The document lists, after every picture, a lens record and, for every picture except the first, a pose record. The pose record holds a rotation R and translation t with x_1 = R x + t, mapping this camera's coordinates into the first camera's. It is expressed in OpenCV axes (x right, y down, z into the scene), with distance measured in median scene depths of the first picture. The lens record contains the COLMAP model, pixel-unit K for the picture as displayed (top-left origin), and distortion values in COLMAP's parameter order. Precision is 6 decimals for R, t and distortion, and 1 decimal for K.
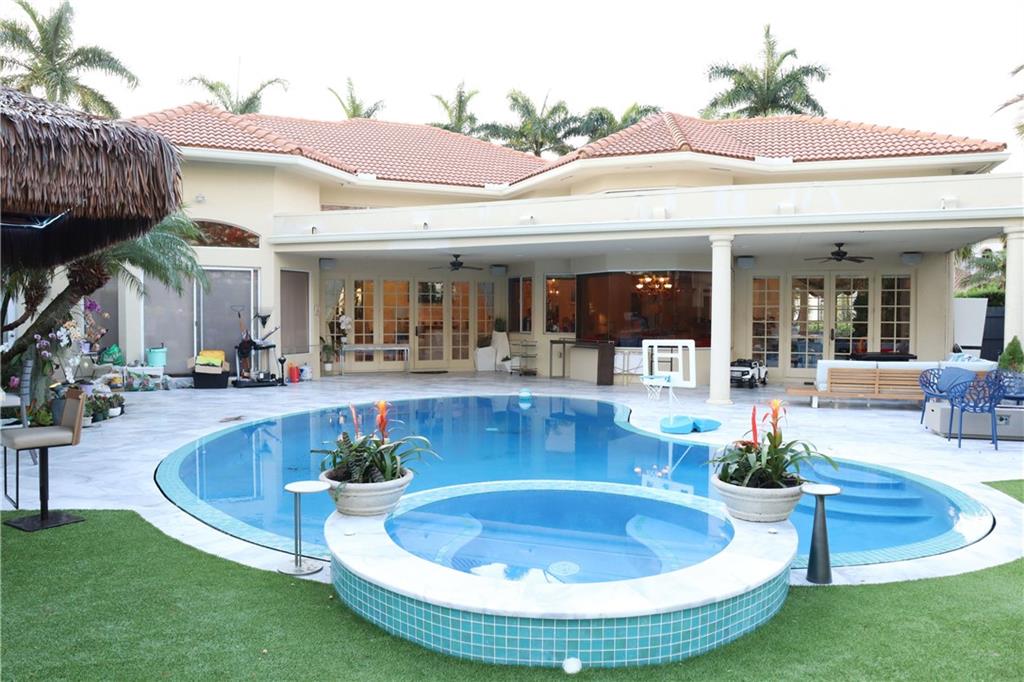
lens RADIAL K [[710.7, 0, 506.9], [0, 710.7, 340.6], [0, 0, 1]] dist [-0.133002, 0.084003]
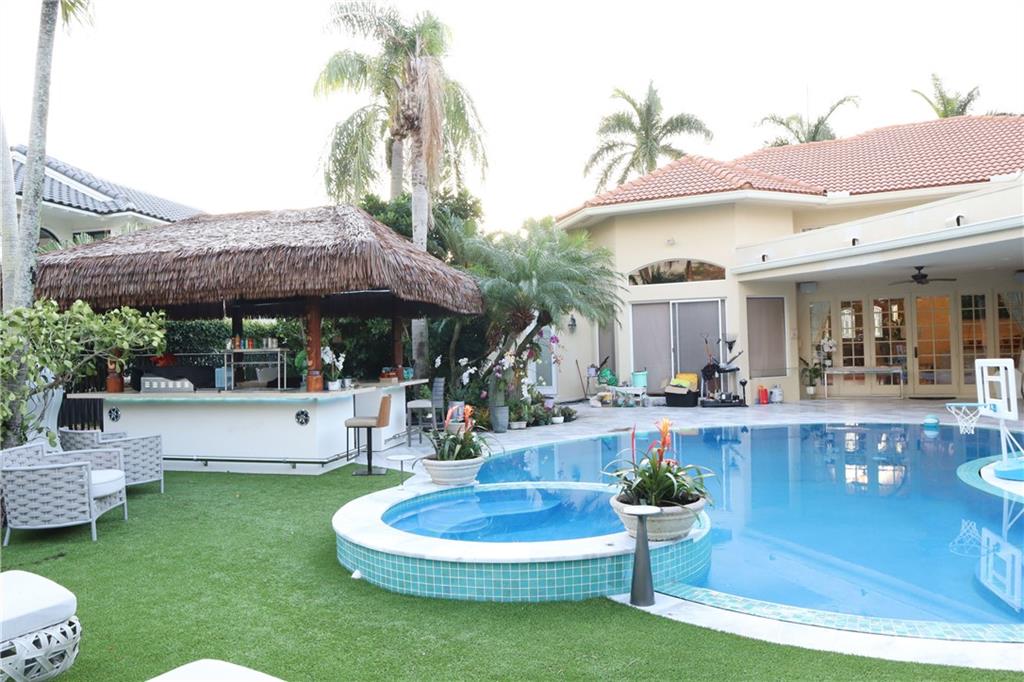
lens RADIAL K [[710.7, 0, 506.9], [0, 710.7, 340.6], [0, 0, 1]] dist [-0.133002, 0.084003]
pose [[0.619456, -0.034500, -0.784273, 0.289327], [0.005806, 0.999208, -0.039370, 0.004069], [0.785010, 0.019834, 0.619165, 0.057726]]
